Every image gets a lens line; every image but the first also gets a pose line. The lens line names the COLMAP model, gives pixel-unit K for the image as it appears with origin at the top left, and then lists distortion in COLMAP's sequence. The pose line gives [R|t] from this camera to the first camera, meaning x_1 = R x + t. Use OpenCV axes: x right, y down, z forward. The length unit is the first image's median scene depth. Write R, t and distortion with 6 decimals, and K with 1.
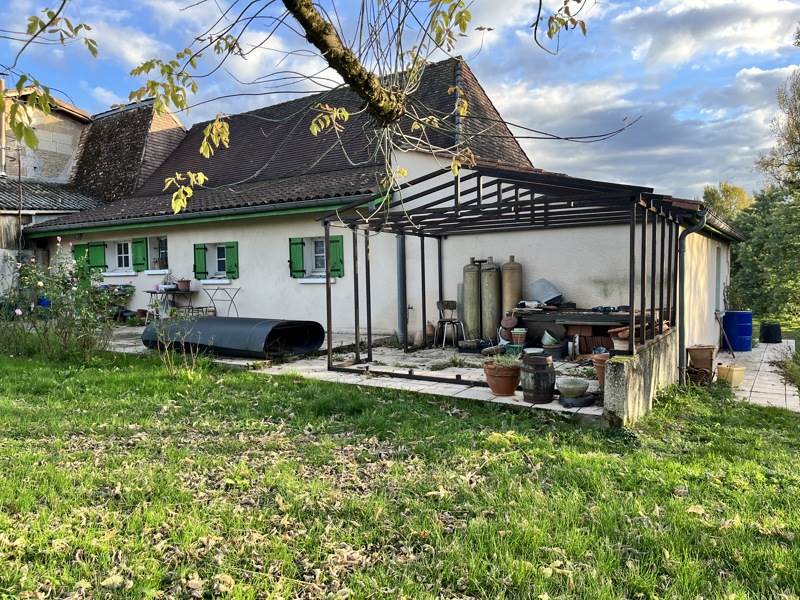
lens RADIAL K [[600.9, 0, 399.6], [0, 600.9, 301.4], [0, 0, 1]] dist [0.008873, 0.002065]
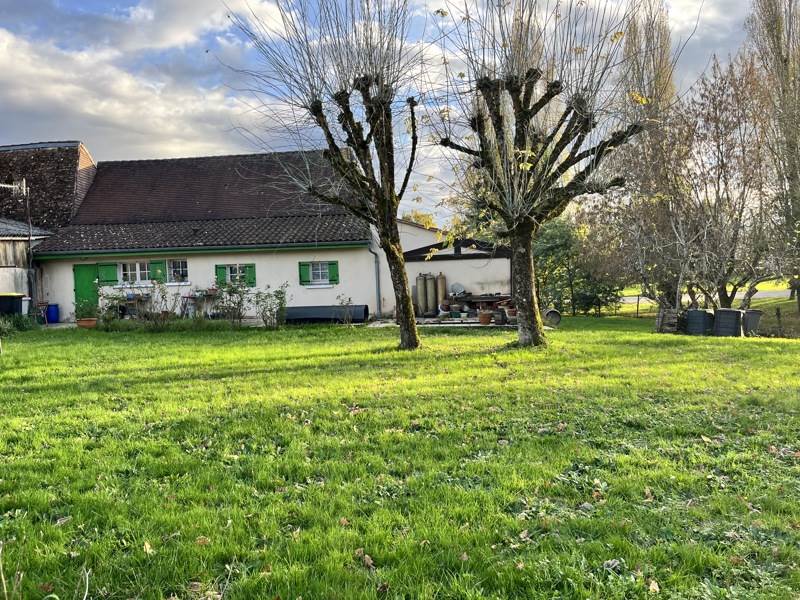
lens RADIAL K [[600.9, 0, 400.7], [0, 600.9, 299.6], [0, 0, 1]] dist [0.008873, 0.002065]
pose [[0.892790, -0.027441, 0.449637, -0.609928], [0.037537, 0.999203, -0.013552, 0.030474], [-0.448907, 0.028977, 0.893109, -0.565707]]
